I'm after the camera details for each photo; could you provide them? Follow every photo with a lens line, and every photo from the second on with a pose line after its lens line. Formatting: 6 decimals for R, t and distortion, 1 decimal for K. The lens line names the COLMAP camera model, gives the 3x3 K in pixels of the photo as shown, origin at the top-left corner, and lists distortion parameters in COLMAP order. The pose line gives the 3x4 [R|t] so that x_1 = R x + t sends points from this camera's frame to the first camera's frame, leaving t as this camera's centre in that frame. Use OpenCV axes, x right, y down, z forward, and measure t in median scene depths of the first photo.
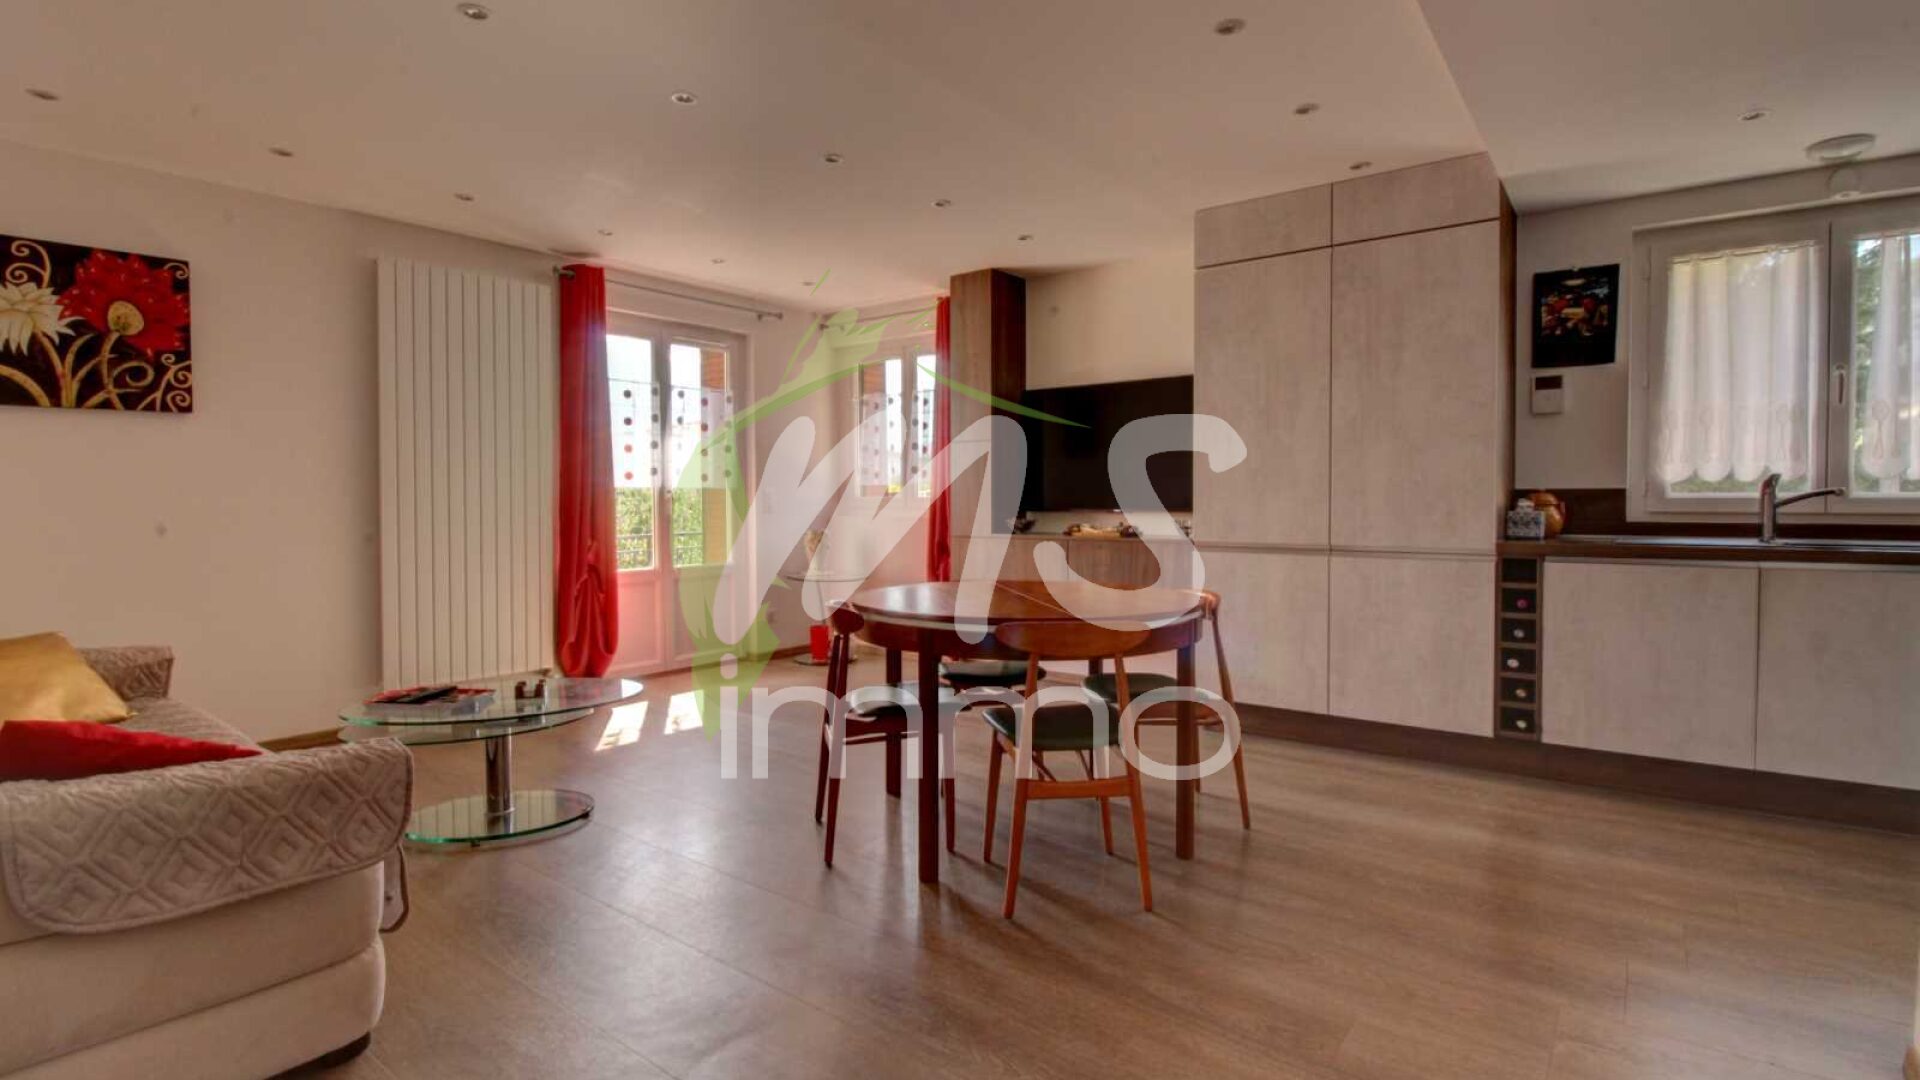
lens RADIAL K [[887.8, 0, 961.3], [0, 887.8, 527.5], [0, 0, 1]] dist [0.003577, -0.017740]
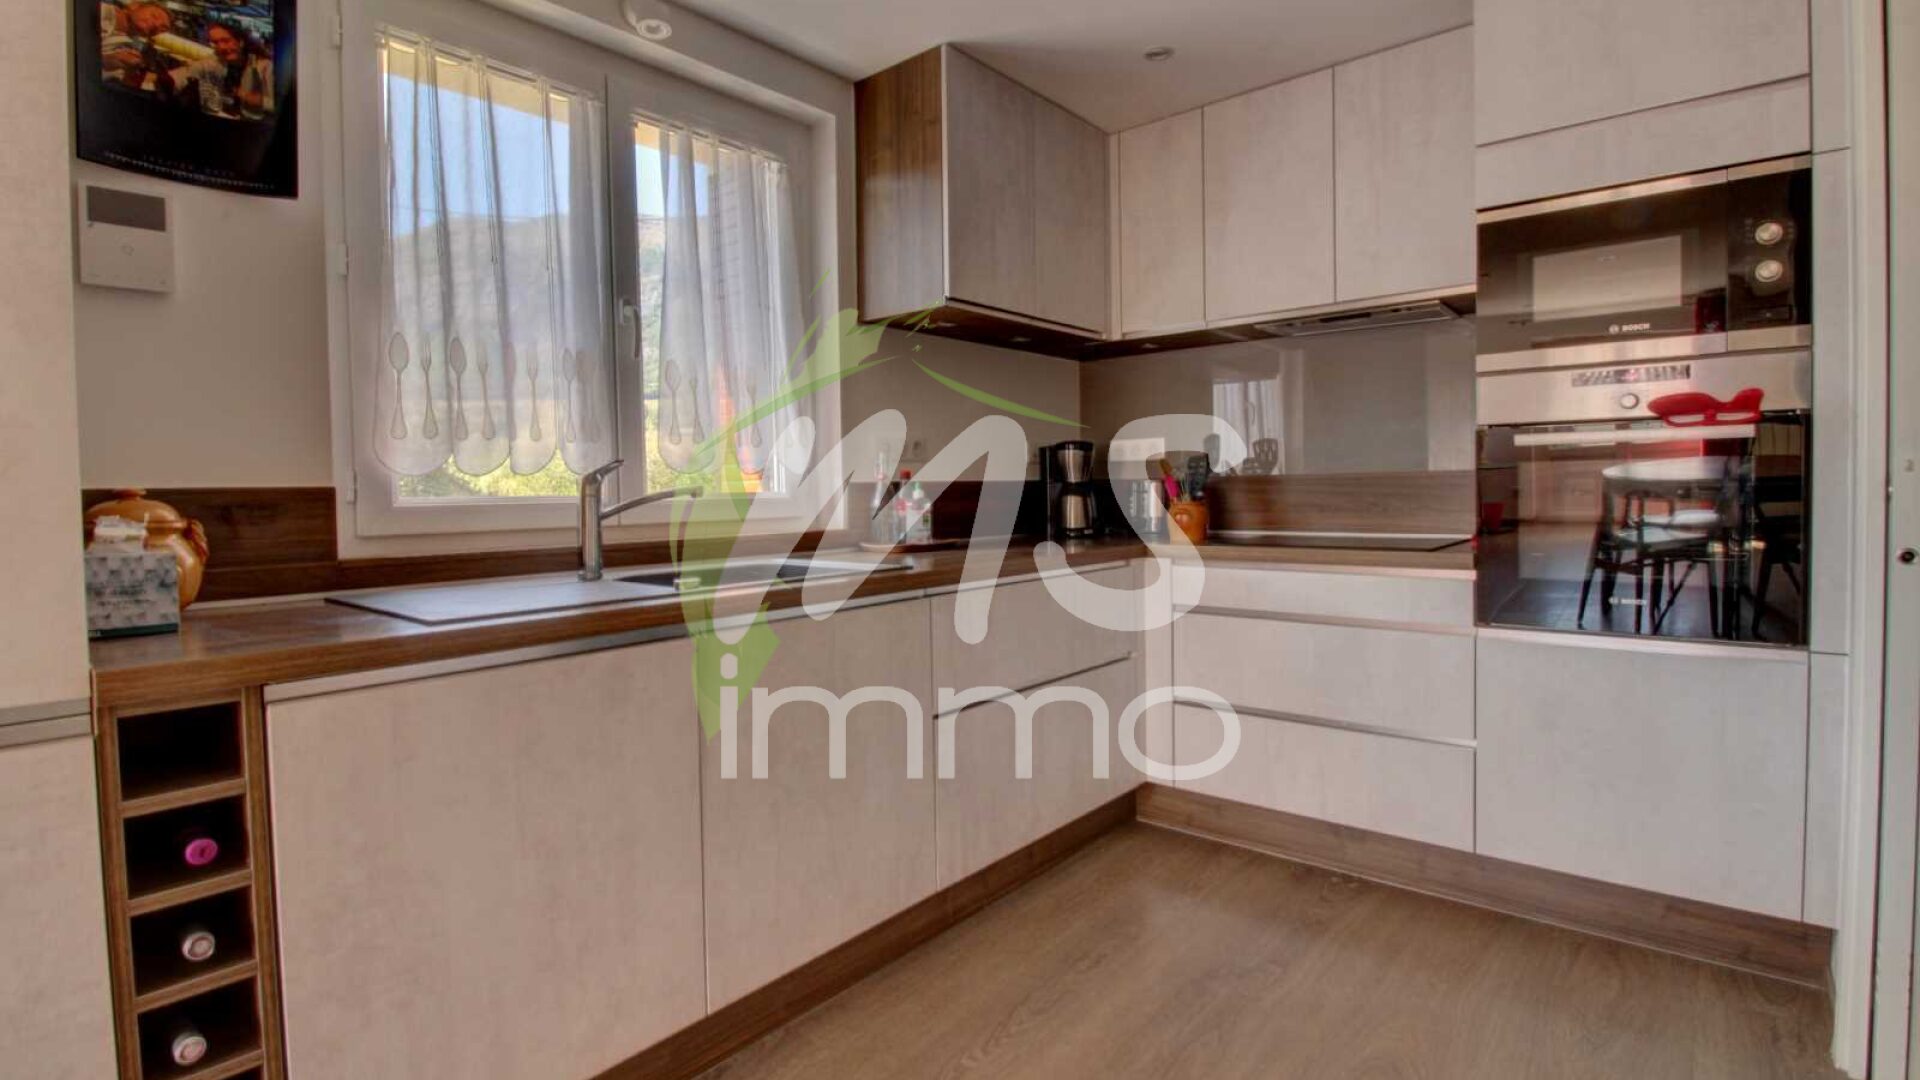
lens RADIAL K [[887.8, 0, 961.3], [0, 887.8, 527.5], [0, 0, 1]] dist [0.003577, -0.017740]
pose [[0.051935, -0.037303, 0.997954, 0.314518], [0.048845, 0.998201, 0.034770, -0.023834], [-0.997455, 0.046939, 0.053663, 0.655088]]
